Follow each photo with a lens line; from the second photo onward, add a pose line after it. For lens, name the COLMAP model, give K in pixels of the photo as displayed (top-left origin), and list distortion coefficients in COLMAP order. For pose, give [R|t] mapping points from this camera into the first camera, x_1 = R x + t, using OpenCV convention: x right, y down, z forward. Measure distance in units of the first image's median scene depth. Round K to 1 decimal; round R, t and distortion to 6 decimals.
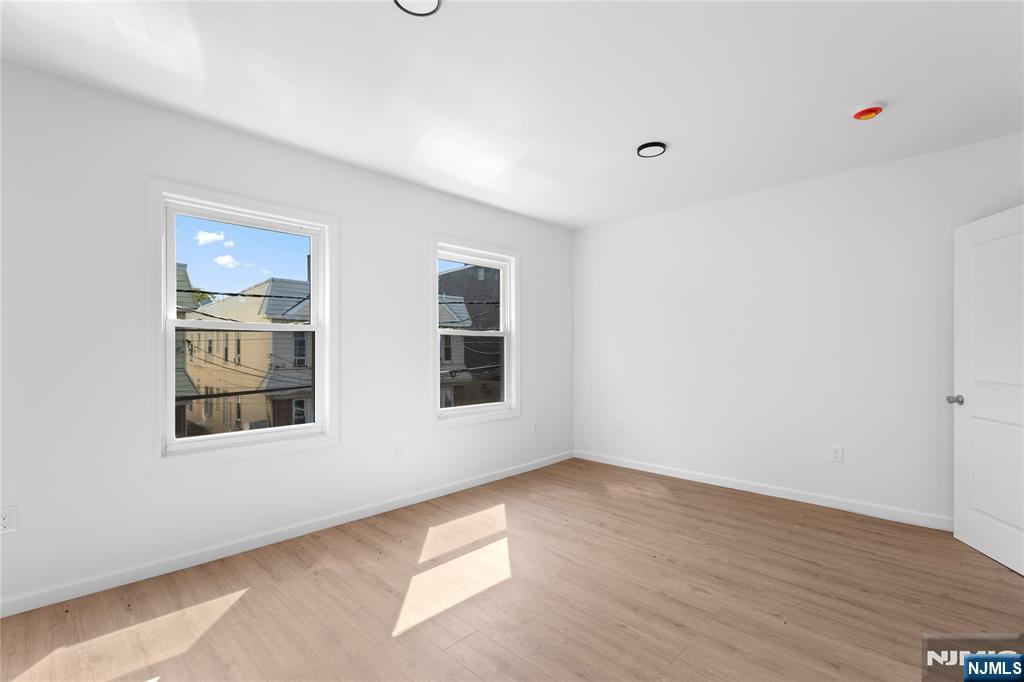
lens RADIAL K [[470.3, 0, 509.6], [0, 470.3, 351.9], [0, 0, 1]] dist [-0.000508, -0.002315]
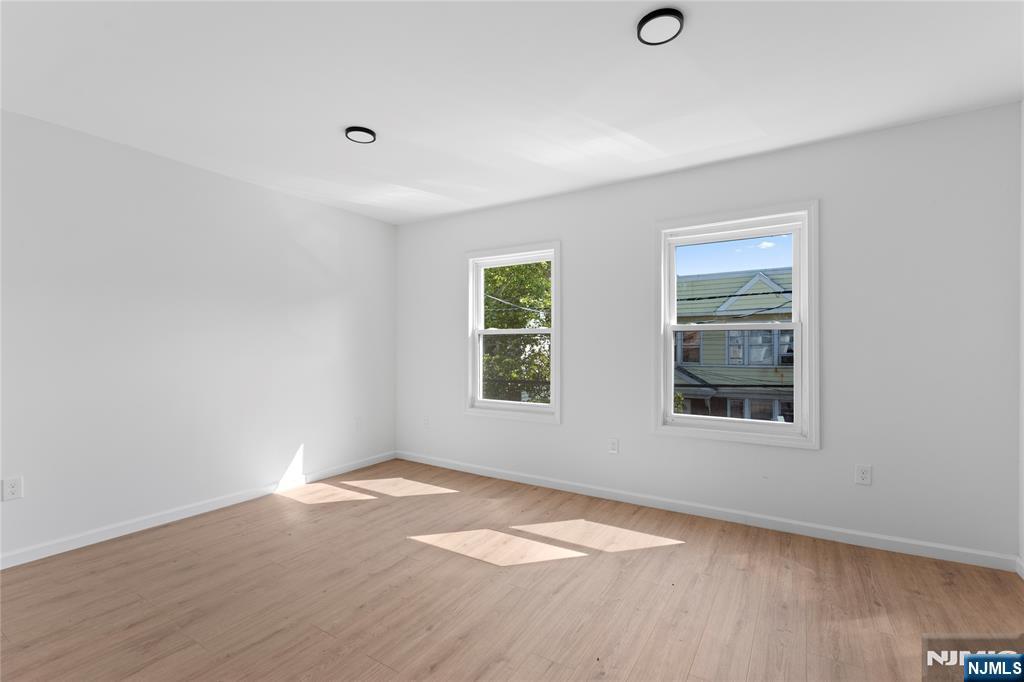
lens RADIAL K [[470.3, 0, 506.5], [0, 470.3, 346.2], [0, 0, 1]] dist [-0.000508, -0.002315]
pose [[0.181915, 0.013839, -0.983217, 0.798406], [0.003939, 0.999883, 0.014802, -0.026891], [0.983306, -0.006566, 0.181839, 0.622546]]
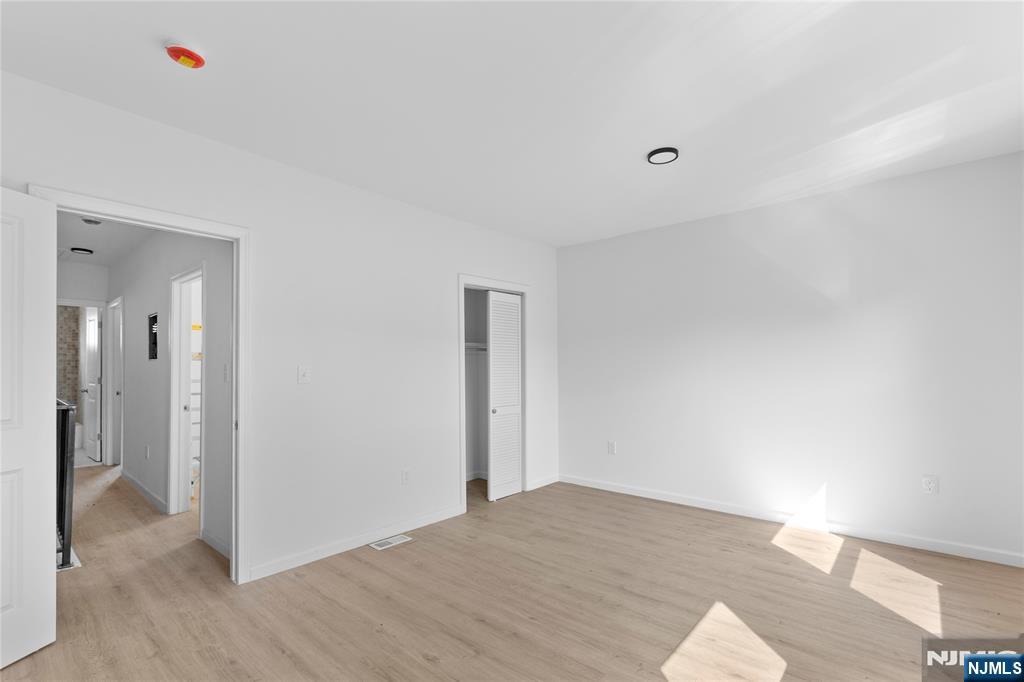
lens RADIAL K [[470.3, 0, 494.3], [0, 470.3, 345.5], [0, 0, 1]] dist [-0.000508, -0.002315]
pose [[-0.999729, 0.004764, -0.022795, 0.223130], [0.005738, 0.999065, -0.042853, -0.012975], [0.022569, -0.042972, -0.998821, 1.358285]]
